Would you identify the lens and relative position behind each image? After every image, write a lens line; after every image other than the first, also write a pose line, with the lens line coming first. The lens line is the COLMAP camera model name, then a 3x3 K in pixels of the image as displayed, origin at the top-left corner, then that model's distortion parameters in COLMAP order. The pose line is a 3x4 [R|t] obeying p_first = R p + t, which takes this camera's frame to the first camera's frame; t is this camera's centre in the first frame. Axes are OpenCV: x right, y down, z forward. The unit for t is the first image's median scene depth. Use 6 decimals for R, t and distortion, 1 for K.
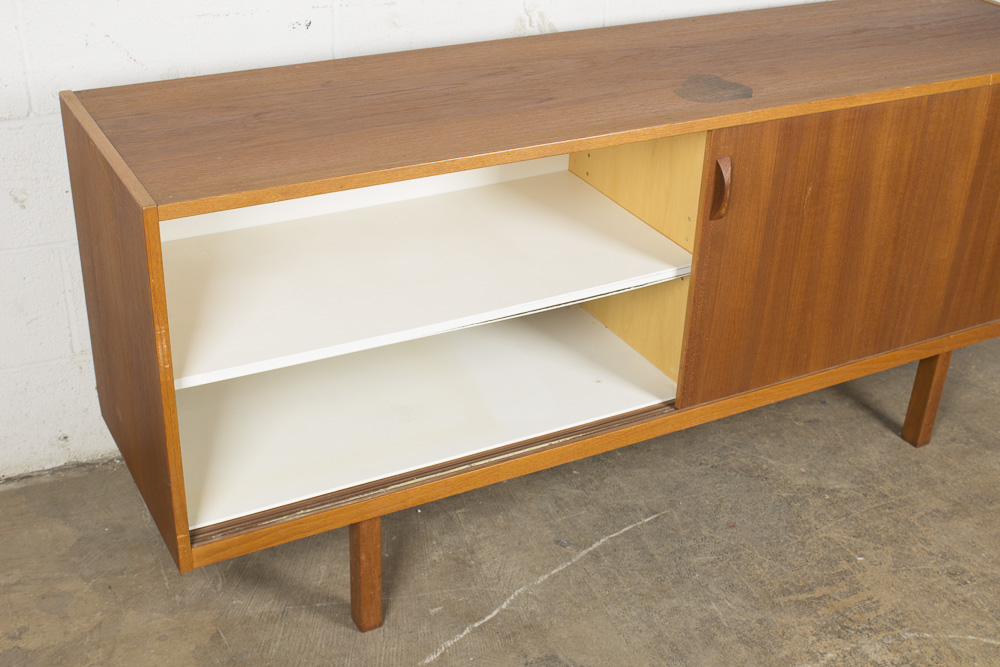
lens RADIAL K [[1312.2, 0, 506.9], [0, 1312.2, 334.3], [0, 0, 1]] dist [-0.043937, 0.000000]
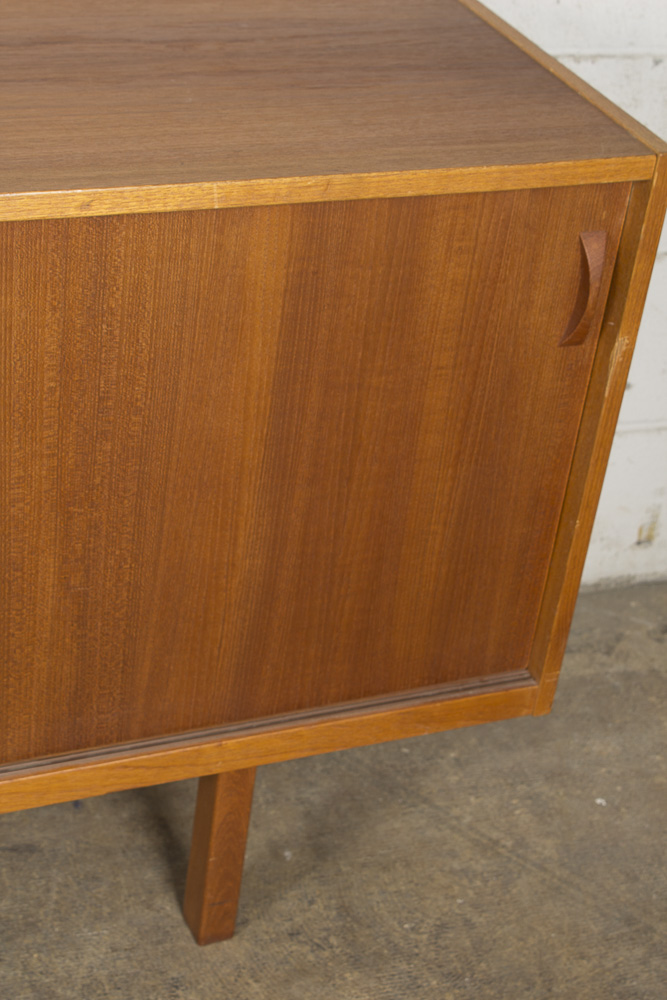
lens RADIAL K [[1859.7, 0, 339.6], [0, 1859.7, 493.1], [0, 0, 1]] dist [0.023640, 0.000000]
pose [[0.991085, 0.121473, -0.054720, 0.459569], [-0.118520, 0.991464, 0.054333, -0.140654], [0.060853, -0.047363, 0.997022, 0.415073]]
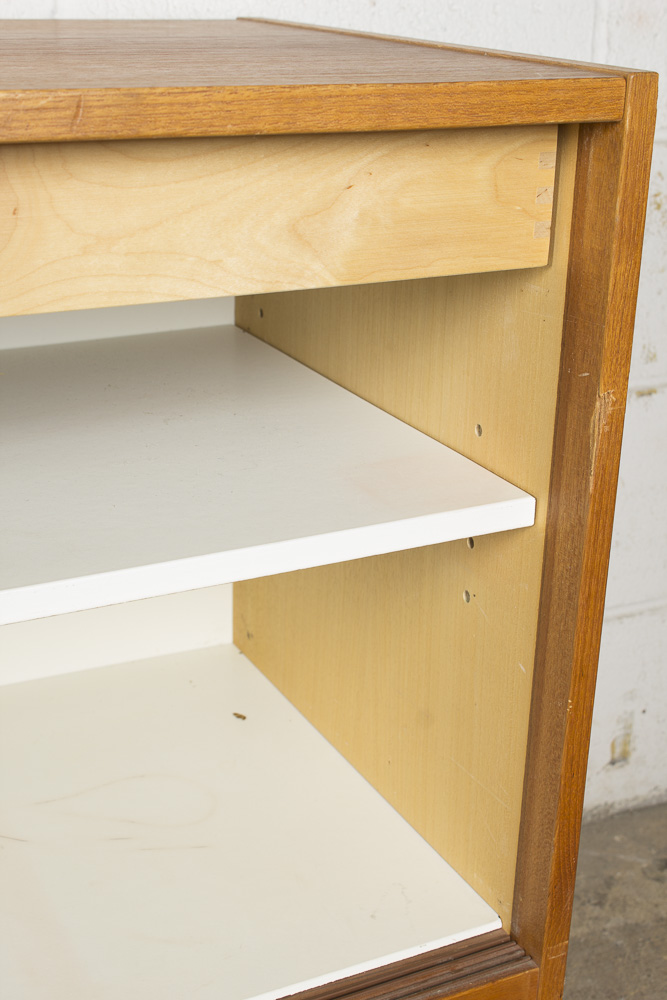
lens RADIAL K [[1482.9, 0, 332.1], [0, 1482.9, 491.6], [0, 0, 1]] dist [-0.012961, 0.000000]
pose [[0.999395, -0.001004, -0.034768, 0.466297], [-0.004174, 0.988899, -0.148531, -0.096776], [0.034531, 0.148587, 0.988296, 0.769654]]
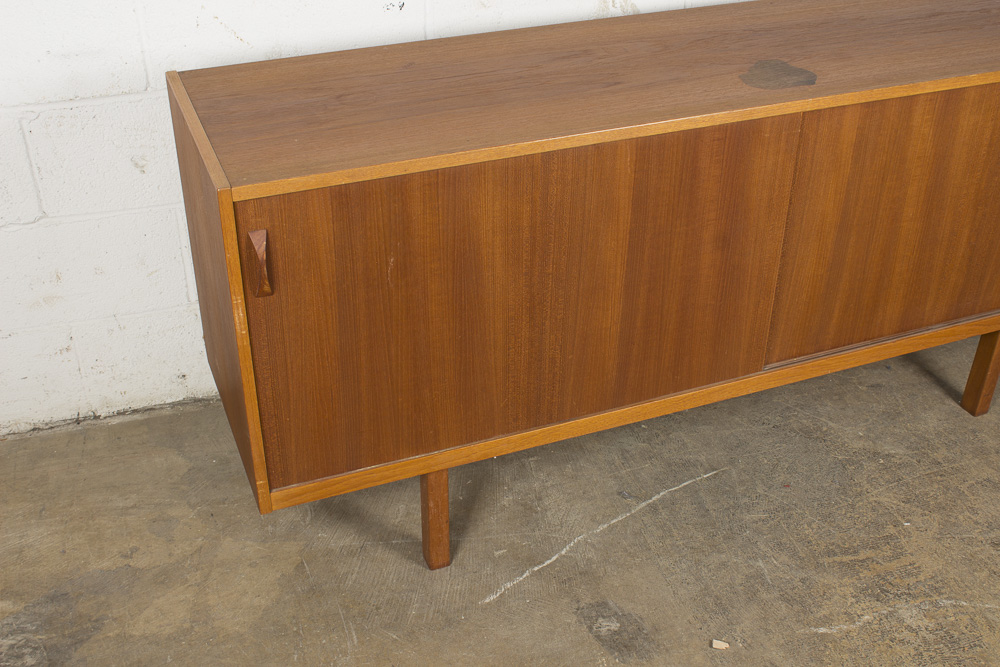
lens RADIAL K [[1179.6, 0, 499.8], [0, 1179.6, 332.2], [0, 0, 1]] dist [-0.059586, 0.000000]
pose [[0.992327, 0.038472, -0.117507, 0.052905], [-0.030944, 0.997390, 0.065230, -0.035863], [0.119710, -0.061094, 0.990927, 0.039225]]
